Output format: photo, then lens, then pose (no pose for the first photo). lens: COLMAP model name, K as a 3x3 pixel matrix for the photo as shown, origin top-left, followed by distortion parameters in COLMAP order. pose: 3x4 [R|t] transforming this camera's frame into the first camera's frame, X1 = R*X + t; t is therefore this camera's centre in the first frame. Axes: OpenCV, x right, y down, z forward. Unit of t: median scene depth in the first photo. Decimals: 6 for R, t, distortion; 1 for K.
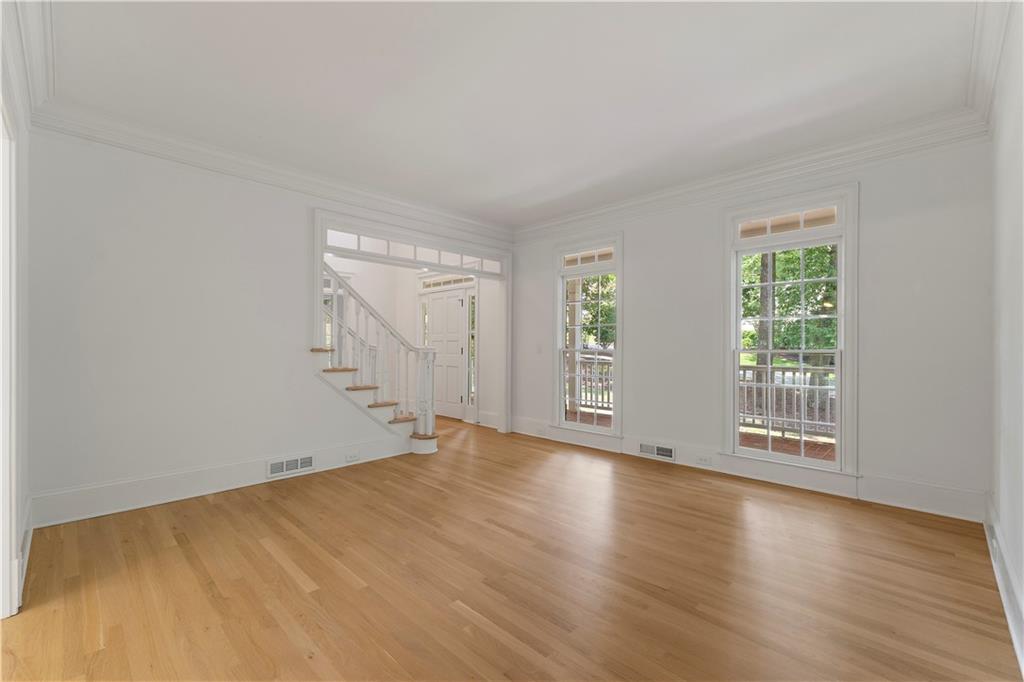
lens RADIAL K [[440.8, 0, 503.4], [0, 440.8, 340.3], [0, 0, 1]] dist [0.009635, 0.000746]
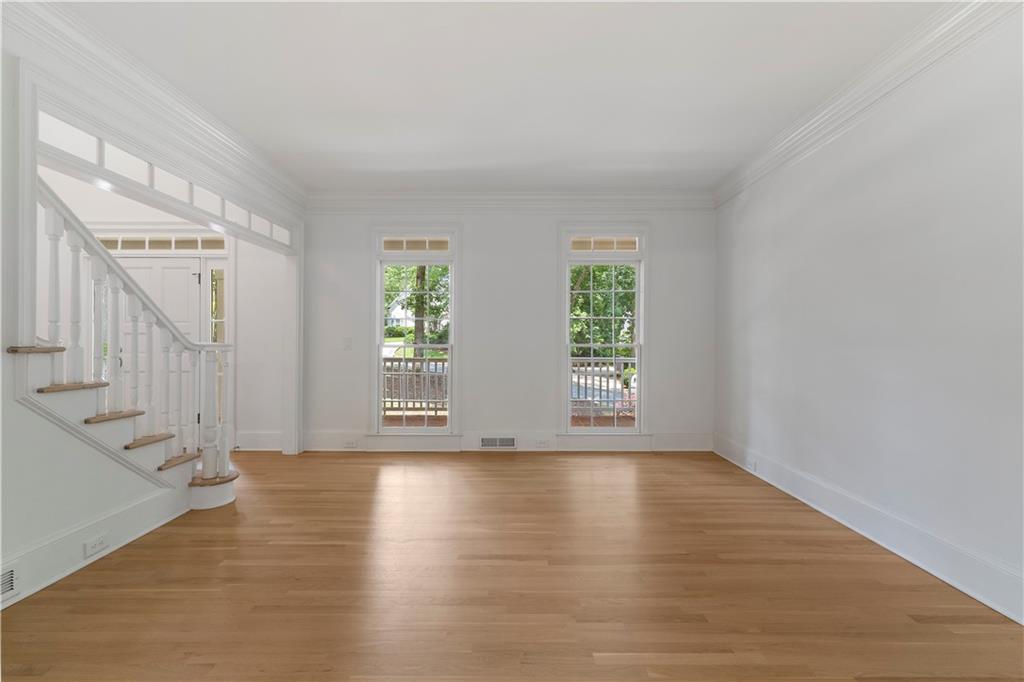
lens RADIAL K [[440.8, 0, 510.6], [0, 440.8, 344.6], [0, 0, 1]] dist [0.009635, 0.000746]
pose [[0.704138, -0.005773, 0.710040, -0.349297], [-0.010611, 0.999770, 0.018652, 0.000414], [-0.709984, -0.020668, 0.703915, 0.238281]]
